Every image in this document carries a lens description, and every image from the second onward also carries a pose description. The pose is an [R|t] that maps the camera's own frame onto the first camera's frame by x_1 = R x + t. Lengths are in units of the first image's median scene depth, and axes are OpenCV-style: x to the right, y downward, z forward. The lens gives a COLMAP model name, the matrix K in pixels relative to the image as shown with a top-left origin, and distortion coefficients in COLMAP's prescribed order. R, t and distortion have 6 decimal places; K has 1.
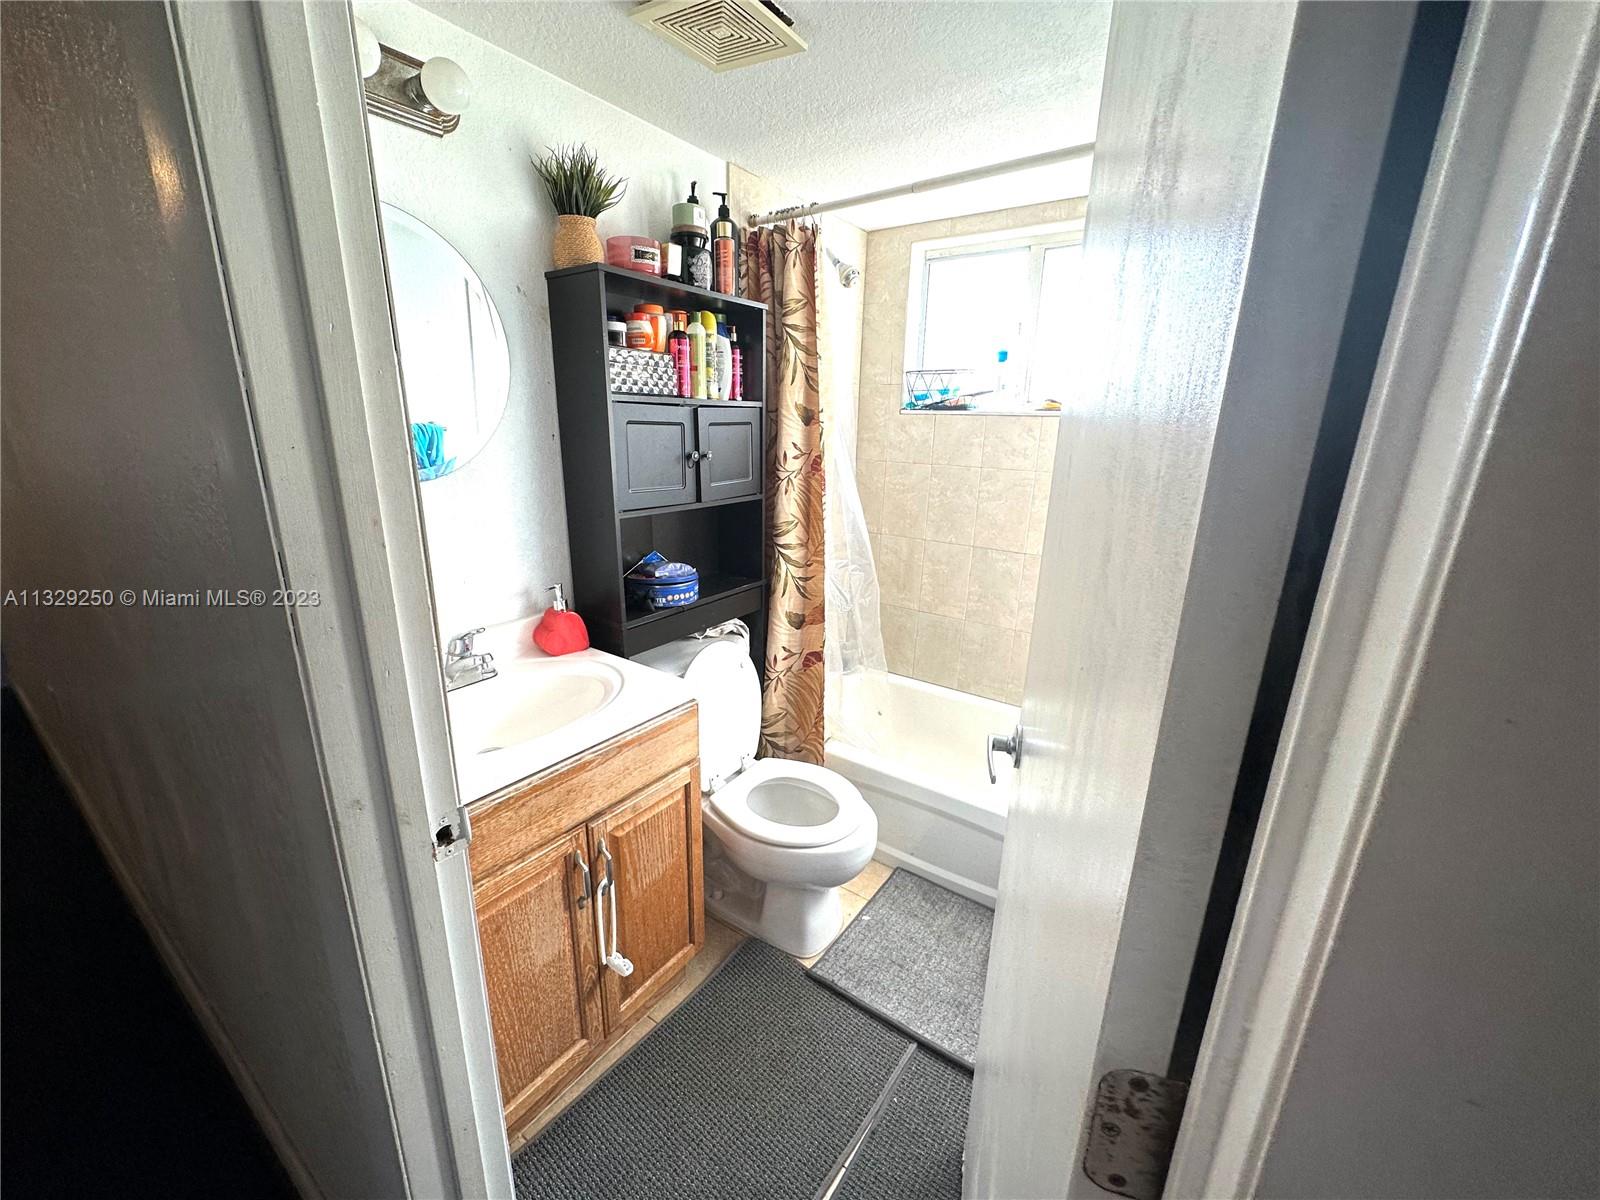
lens RADIAL K [[637.9, 0, 800.0], [0, 637.9, 602.6], [0, 0, 1]] dist [-0.006797, 0.000862]
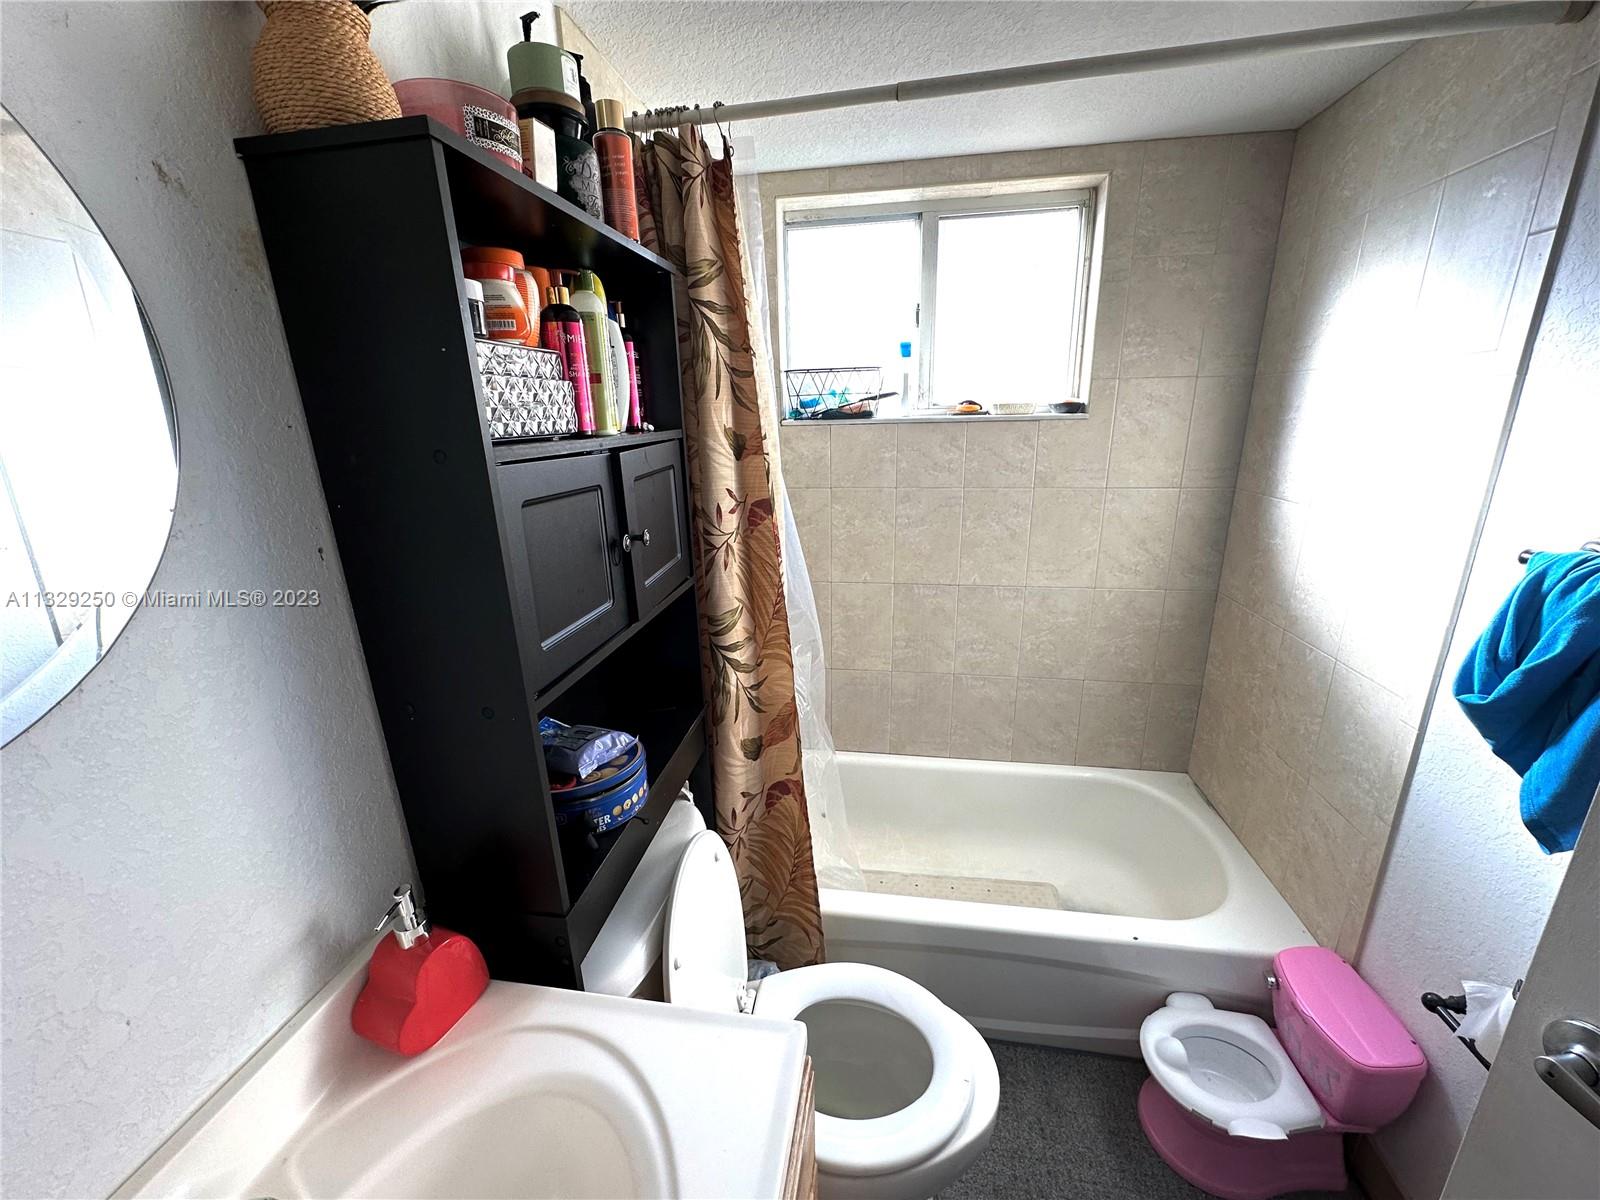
lens RADIAL K [[637.9, 0, 800.0], [0, 637.9, 602.6], [0, 0, 1]] dist [-0.006797, 0.000862]
pose [[0.900982, -0.165941, 0.400869, -0.223352], [0.161655, 0.985832, 0.044757, -0.158332], [-0.402616, 0.024477, 0.915042, 0.397943]]
